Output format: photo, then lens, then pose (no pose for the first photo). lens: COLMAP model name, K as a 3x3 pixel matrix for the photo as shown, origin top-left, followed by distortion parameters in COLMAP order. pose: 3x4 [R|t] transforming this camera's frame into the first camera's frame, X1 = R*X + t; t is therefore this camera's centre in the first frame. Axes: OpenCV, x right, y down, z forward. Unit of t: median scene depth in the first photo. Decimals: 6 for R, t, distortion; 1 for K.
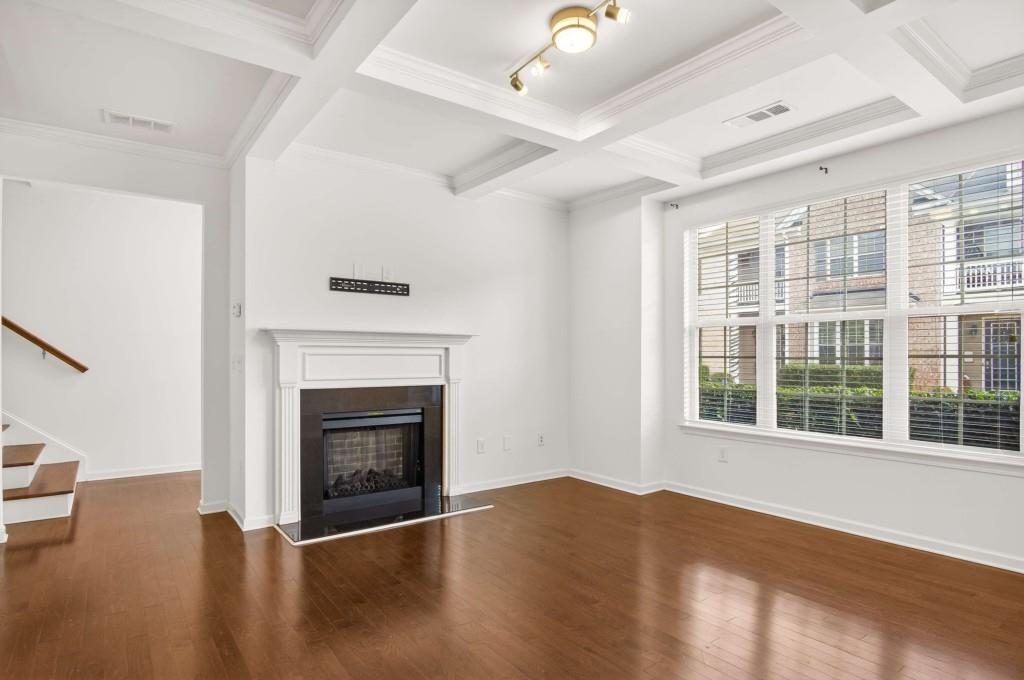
lens RADIAL K [[553.5, 0, 491.9], [0, 553.5, 346.9], [0, 0, 1]] dist [-0.018596, 0.001313]
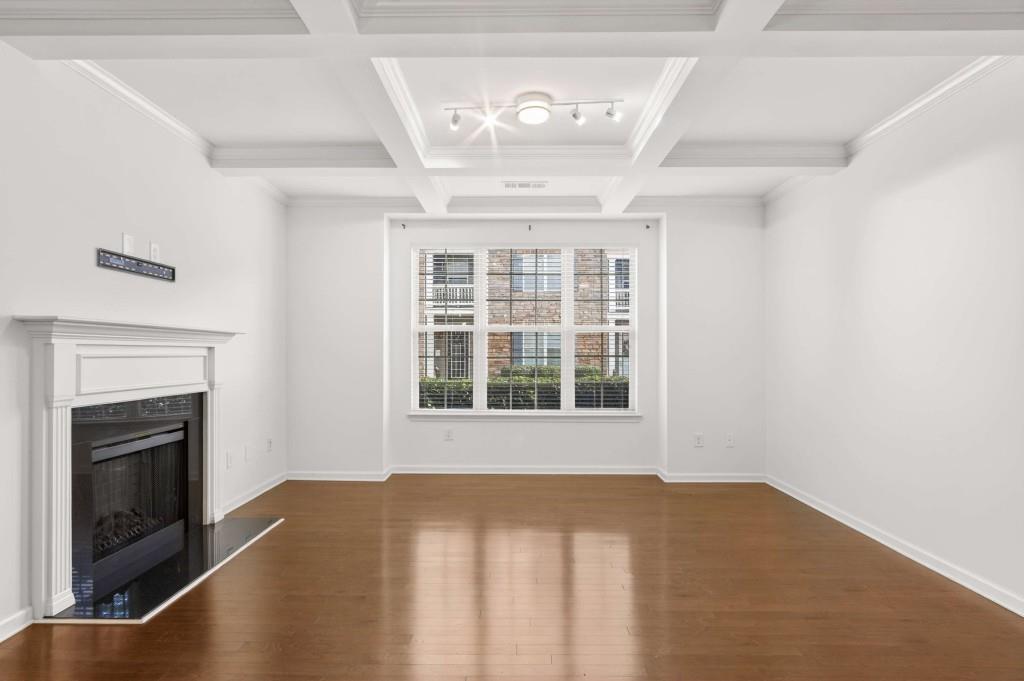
lens RADIAL K [[553.5, 0, 502.4], [0, 553.5, 343.4], [0, 0, 1]] dist [-0.018596, 0.001313]
pose [[0.601230, 0.012490, 0.798979, -0.503967], [-0.013372, 0.999895, -0.005569, -0.005918], [-0.798964, -0.007335, 0.601334, 0.148665]]
